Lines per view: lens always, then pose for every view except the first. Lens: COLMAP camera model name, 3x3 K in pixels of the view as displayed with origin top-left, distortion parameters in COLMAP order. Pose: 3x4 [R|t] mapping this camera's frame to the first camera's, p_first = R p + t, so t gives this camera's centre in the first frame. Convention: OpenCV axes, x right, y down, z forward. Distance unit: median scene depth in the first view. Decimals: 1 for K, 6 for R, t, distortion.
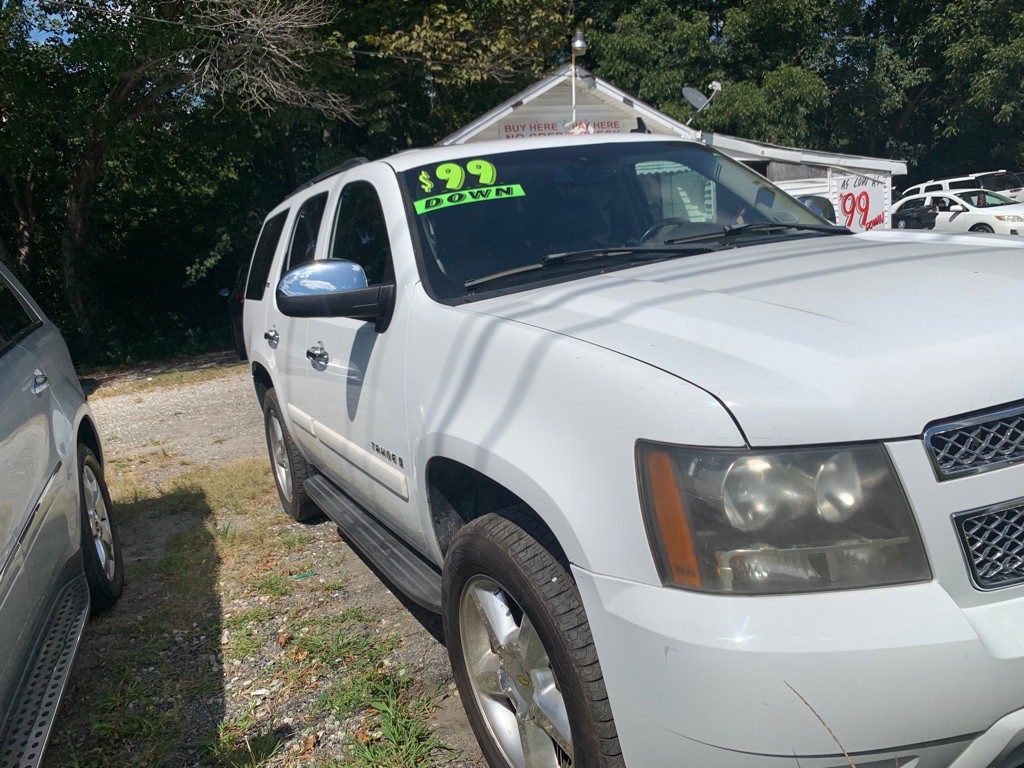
lens RADIAL K [[789.1, 0, 512.8], [0, 789.1, 381.1], [0, 0, 1]] dist [0.056441, -0.107370]
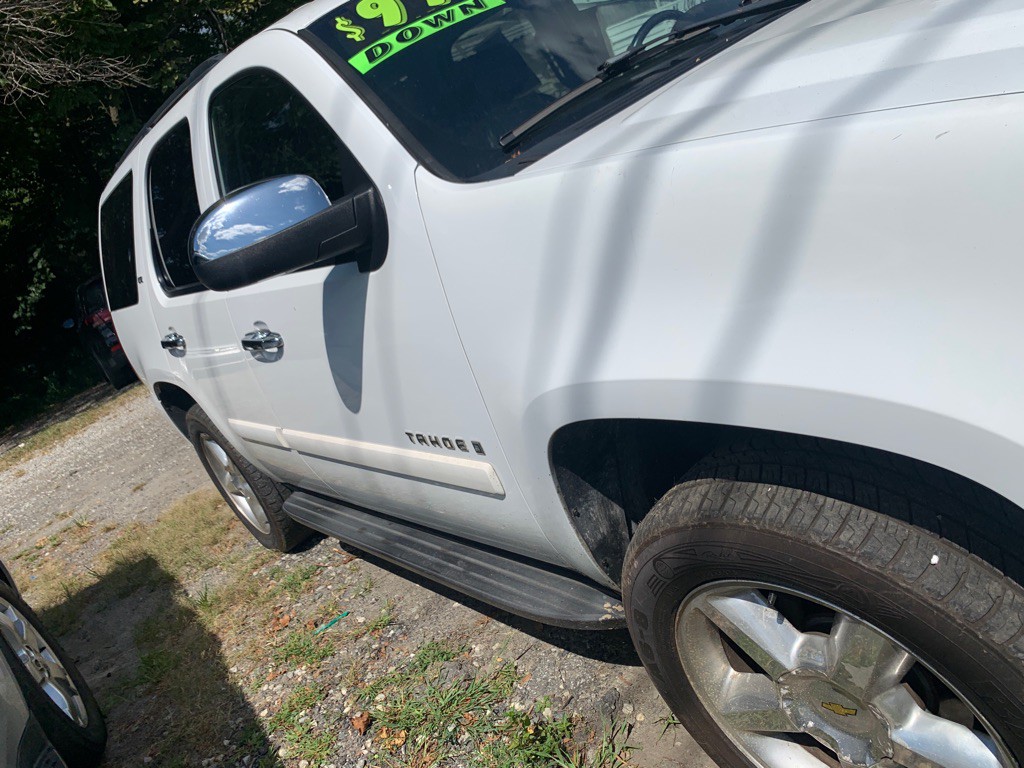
lens RADIAL K [[787.9, 0, 512.0], [0, 787.9, 384.0], [0, 0, 1]] dist [0.009970, 0.002416]
pose [[0.936990, -0.328640, 0.118513, -0.141316], [0.314485, 0.941188, 0.123547, -0.014349], [-0.152146, -0.078492, 0.985236, 0.287485]]
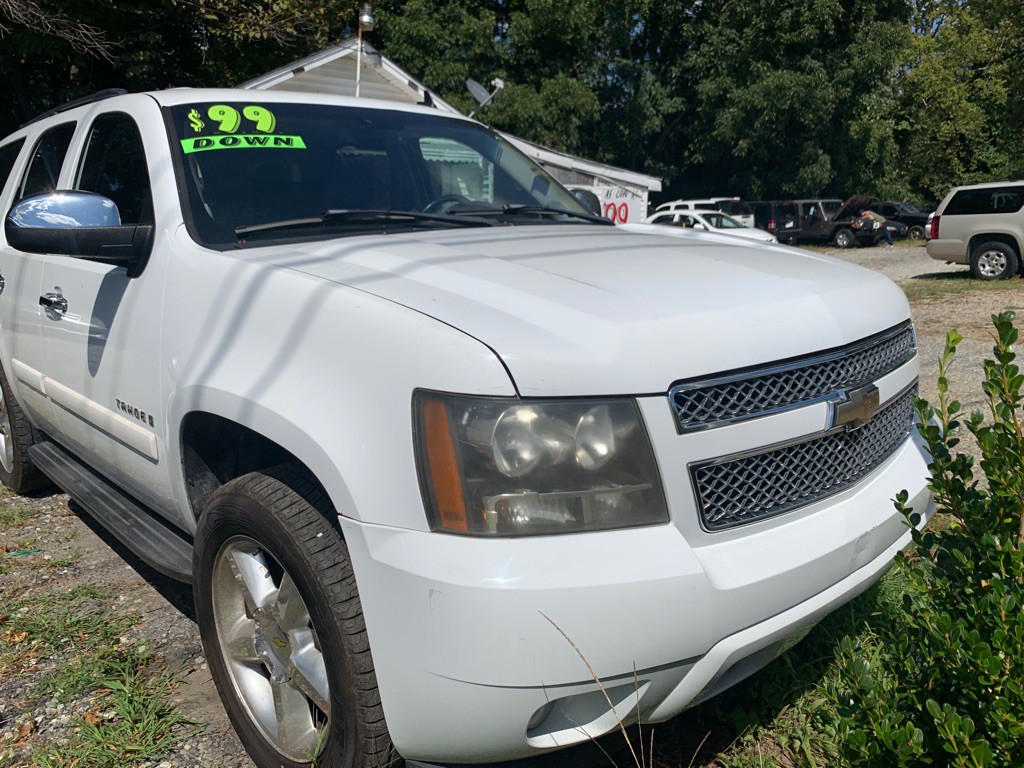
lens RADIAL K [[790.5, 0, 517.8], [0, 790.5, 381.6], [0, 0, 1]] dist [0.001988, -0.003566]
pose [[0.955464, 0.048251, 0.291136, -0.003797], [-0.052729, 0.998580, 0.007553, 0.023558], [-0.290358, -0.022568, 0.956652, 0.000556]]
